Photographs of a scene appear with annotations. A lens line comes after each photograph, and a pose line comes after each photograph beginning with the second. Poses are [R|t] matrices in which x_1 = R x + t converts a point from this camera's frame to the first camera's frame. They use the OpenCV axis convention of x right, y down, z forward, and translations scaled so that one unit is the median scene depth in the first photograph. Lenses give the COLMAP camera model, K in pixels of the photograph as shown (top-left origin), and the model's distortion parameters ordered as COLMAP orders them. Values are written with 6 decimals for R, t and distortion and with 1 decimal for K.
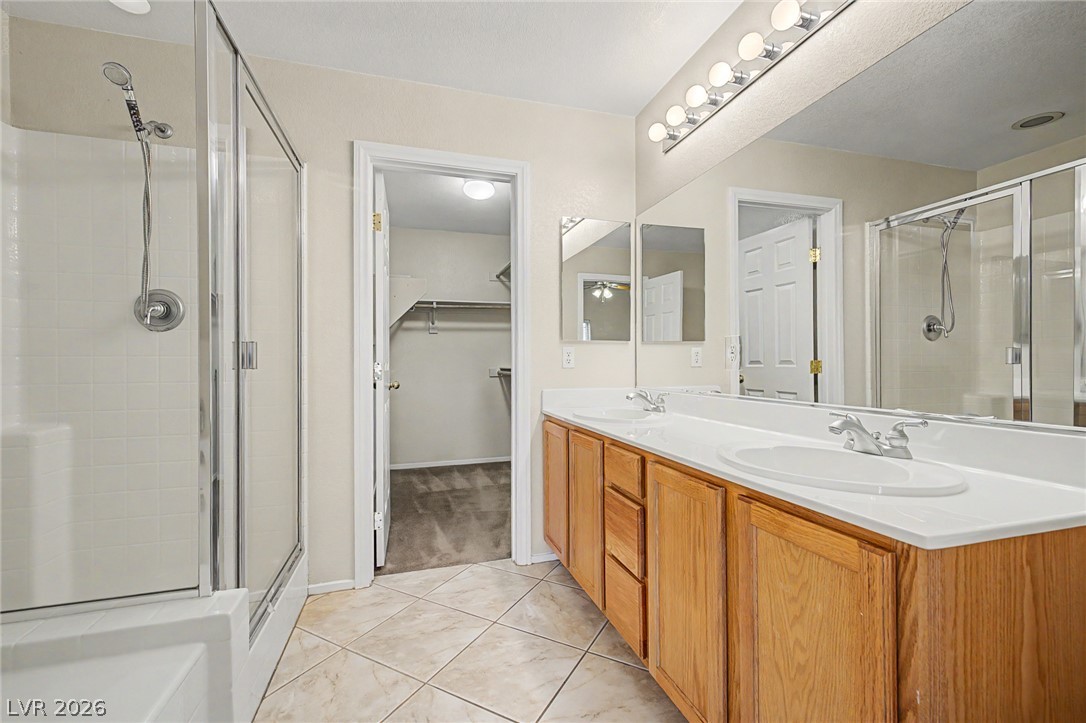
lens RADIAL K [[462.1, 0, 543.0], [0, 462.1, 361.5], [0, 0, 1]] dist [-0.000927, -0.000389]
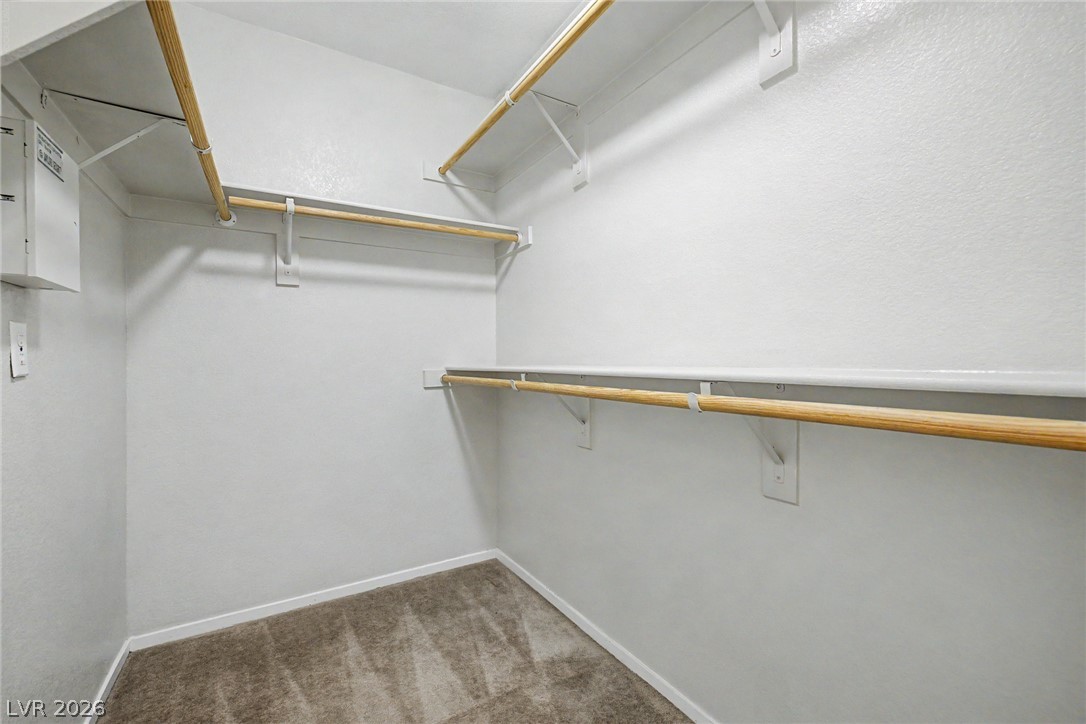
lens RADIAL K [[453.6, 0, 543.0], [0, 453.6, 362.0], [0, 0, 1]] dist [0.001904, -0.000010]
pose [[0.964048, 0.002901, 0.265712, -0.123233], [-0.004904, 0.999964, 0.006876, 0.003759], [-0.265682, -0.007932, 0.964028, 0.542045]]
